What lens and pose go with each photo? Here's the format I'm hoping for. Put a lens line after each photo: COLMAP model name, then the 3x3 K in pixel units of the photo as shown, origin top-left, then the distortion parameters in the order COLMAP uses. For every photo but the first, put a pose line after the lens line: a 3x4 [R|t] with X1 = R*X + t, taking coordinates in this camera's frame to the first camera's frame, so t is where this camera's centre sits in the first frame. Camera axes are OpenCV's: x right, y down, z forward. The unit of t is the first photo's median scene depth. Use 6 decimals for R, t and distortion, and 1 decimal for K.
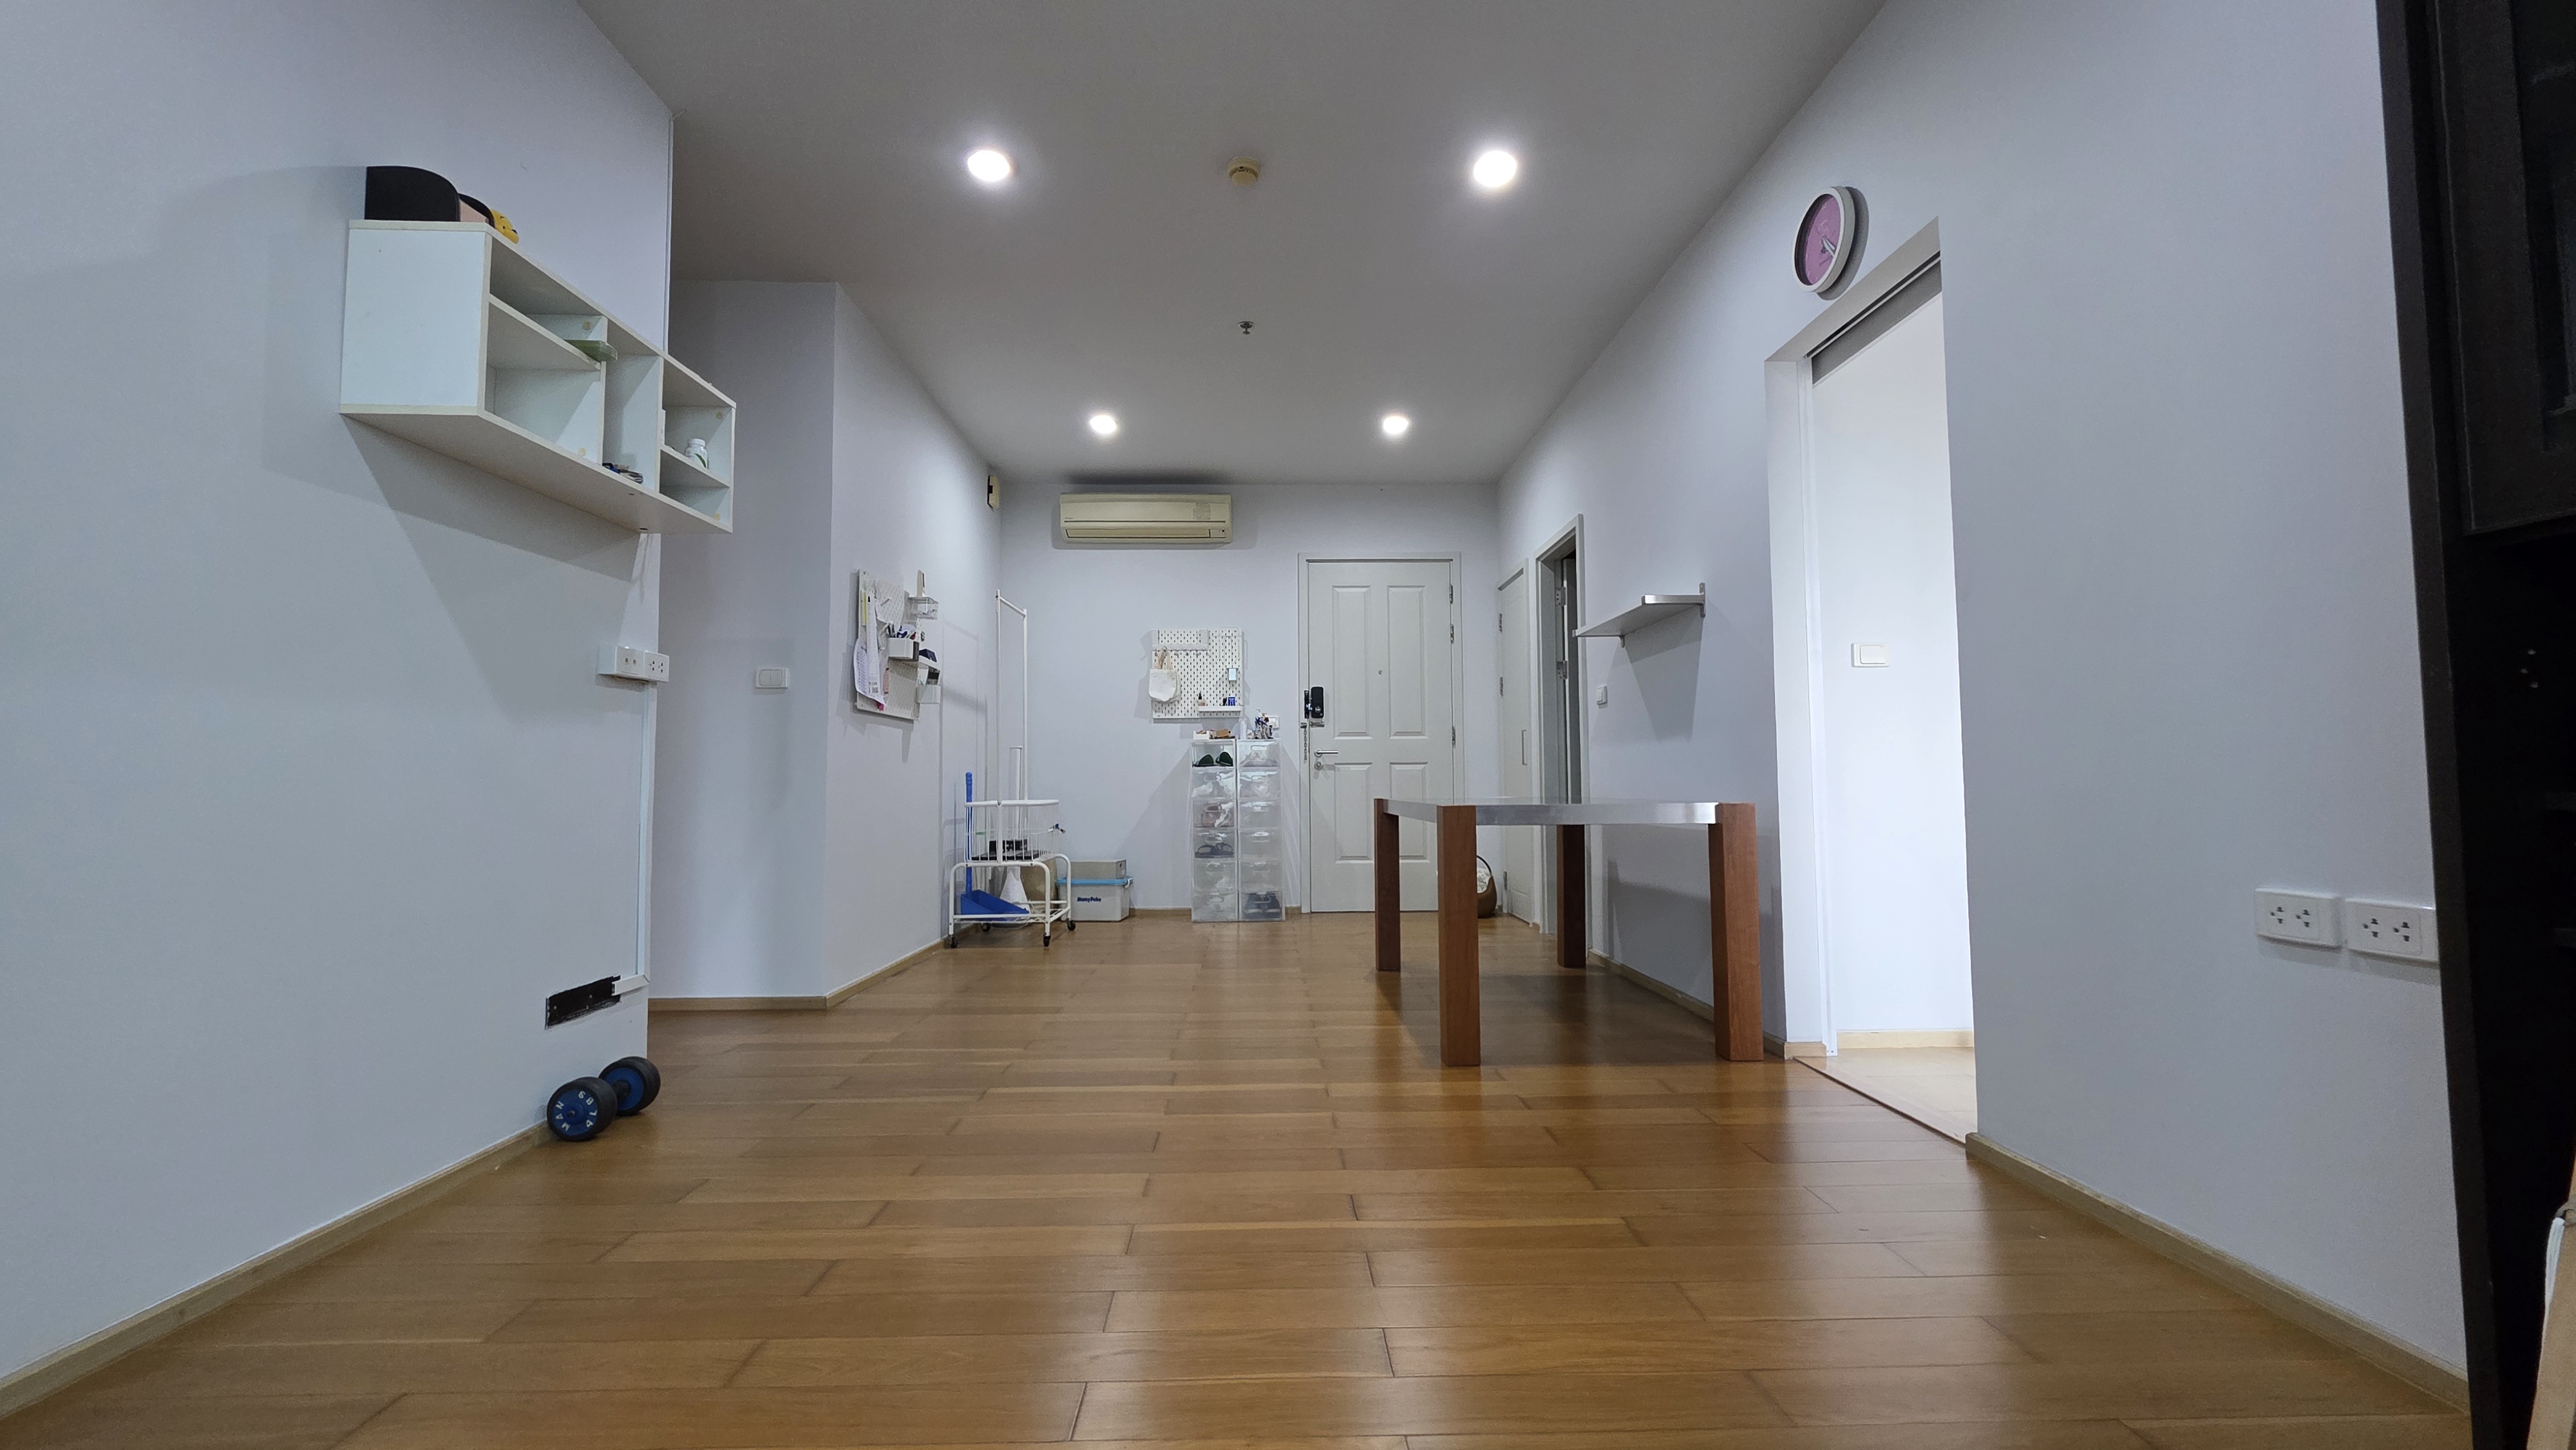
lens RADIAL K [[1037.2, 0, 1283.8], [0, 1037.2, 720.9], [0, 0, 1]] dist [0.004250, 0.000142]
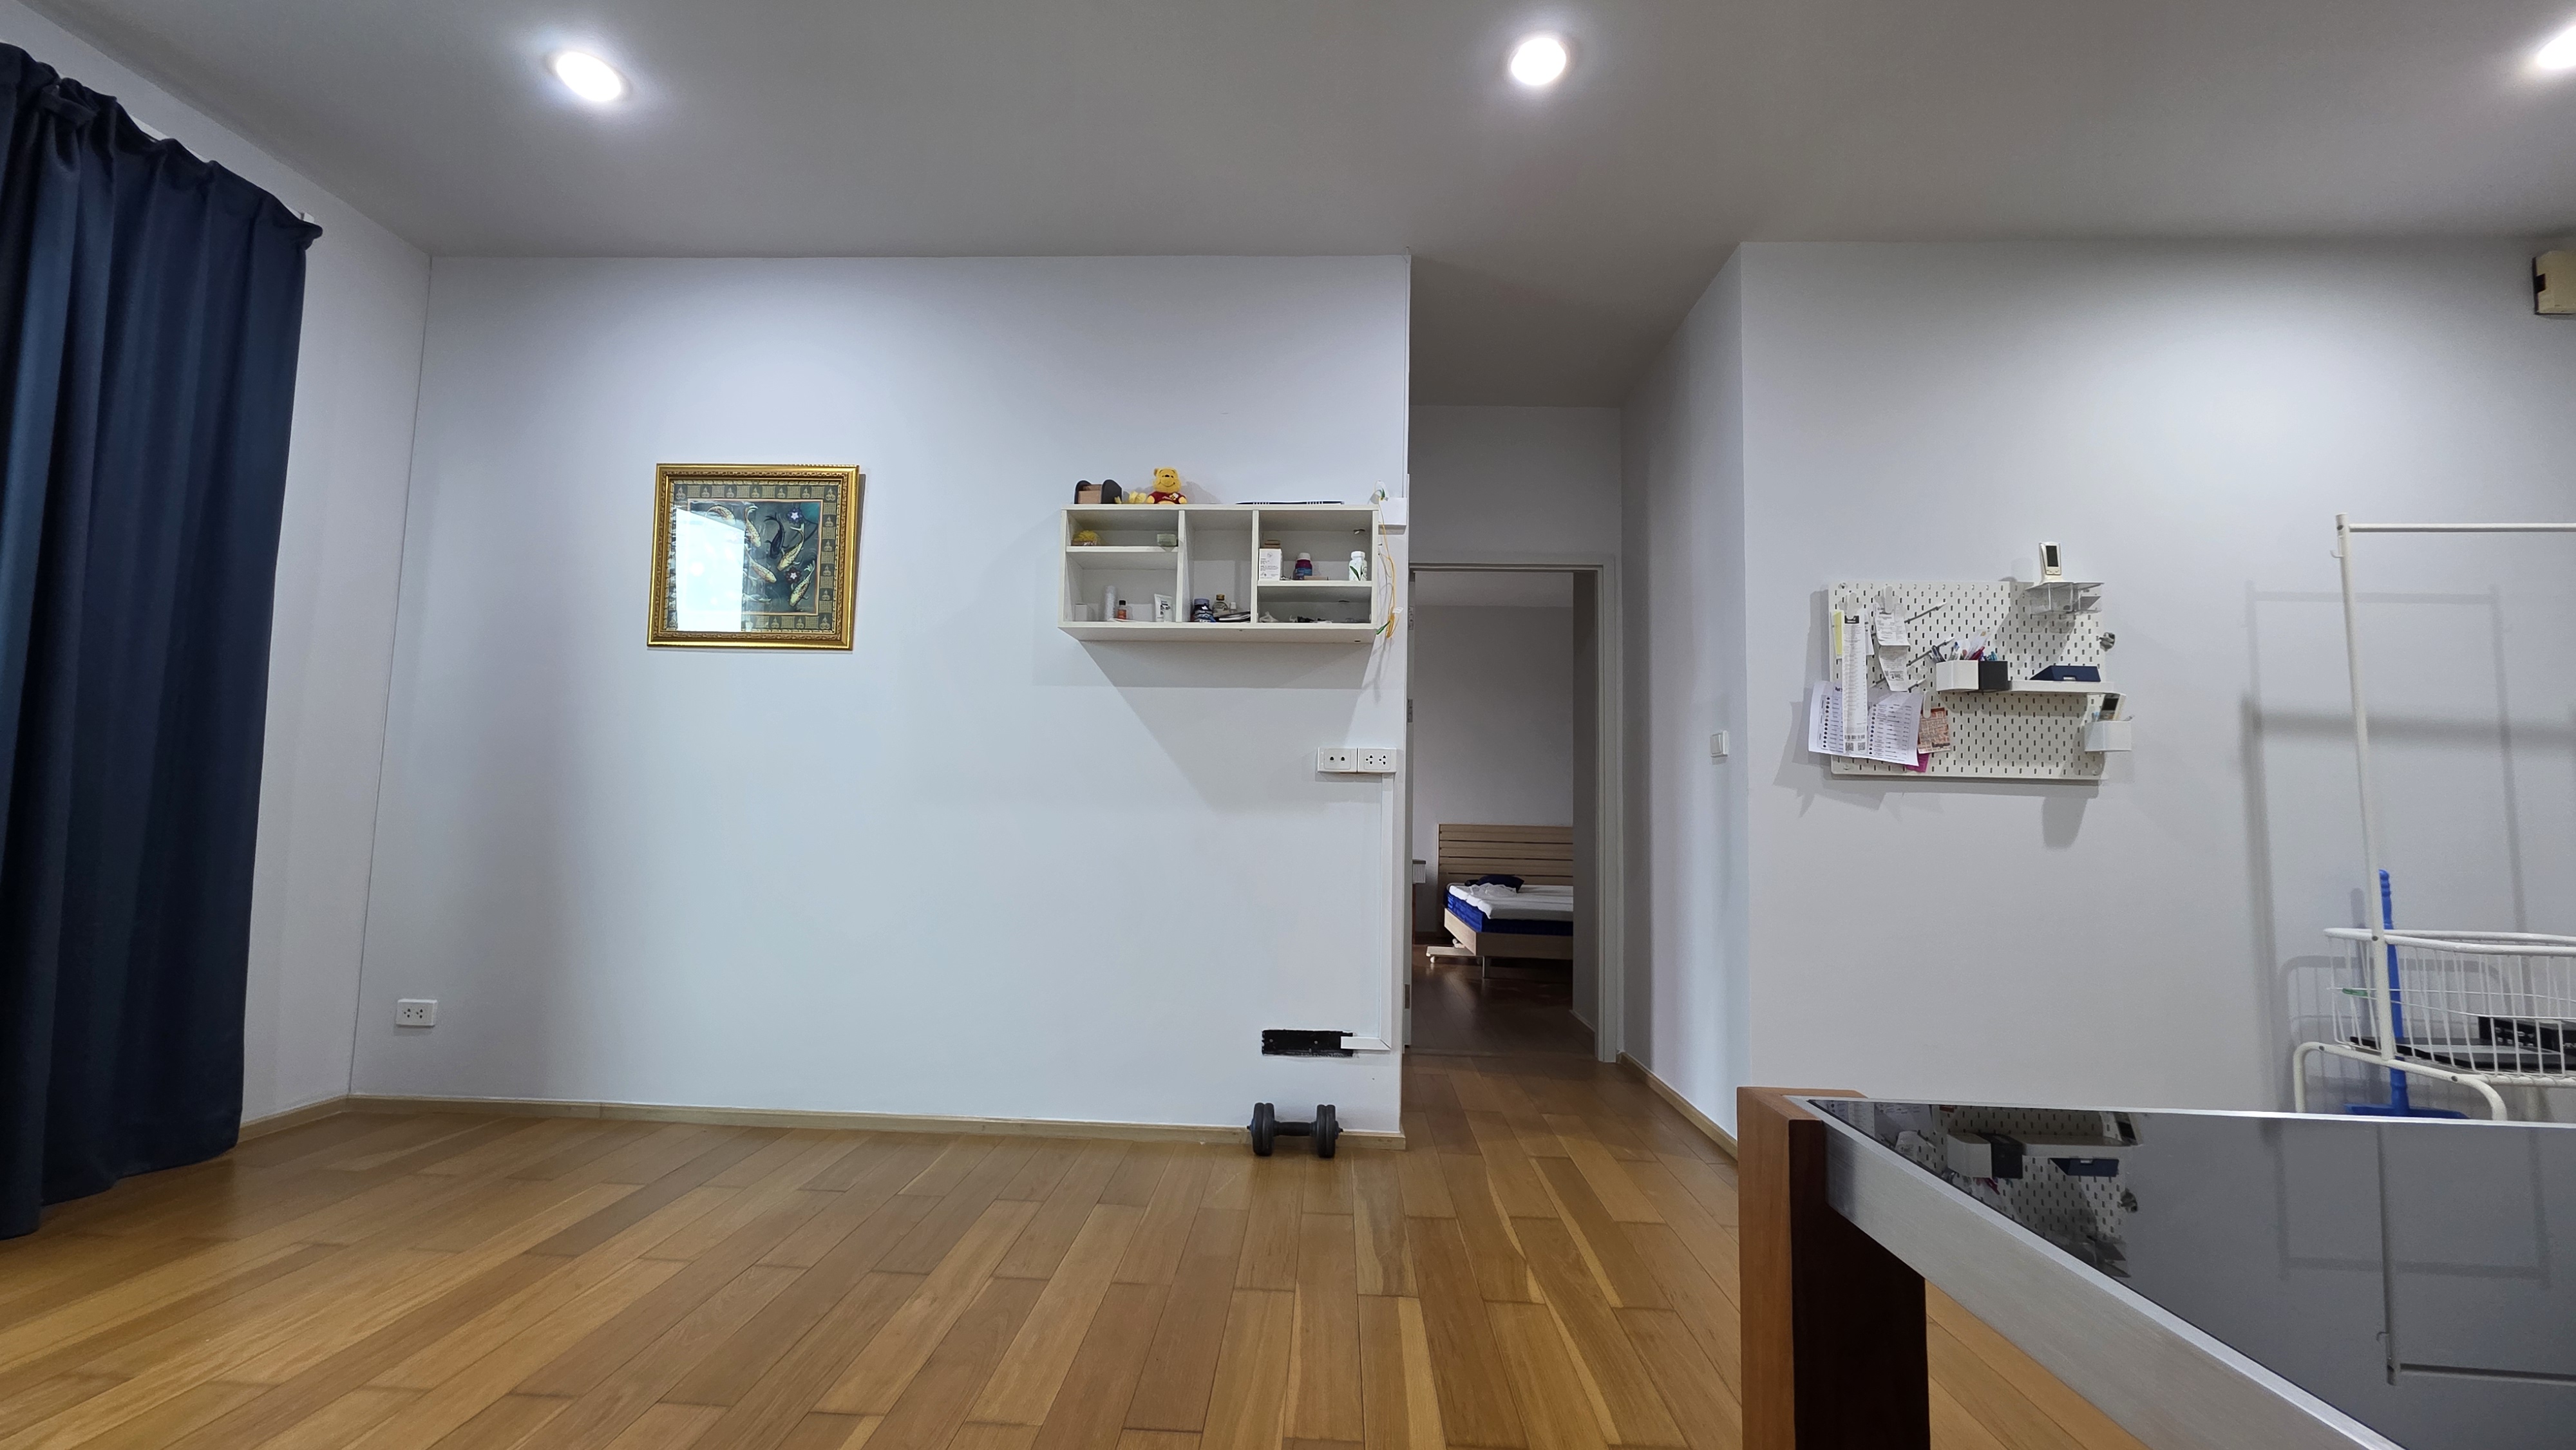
lens RADIAL K [[1037.2, 0, 1276.6], [0, 1037.2, 727.0], [0, 0, 1]] dist [0.004250, 0.000142]
pose [[-0.071163, -0.073084, -0.994784, 0.590491], [0.039587, 0.996319, -0.076029, -0.008105], [0.996679, -0.044791, -0.068007, 1.125288]]
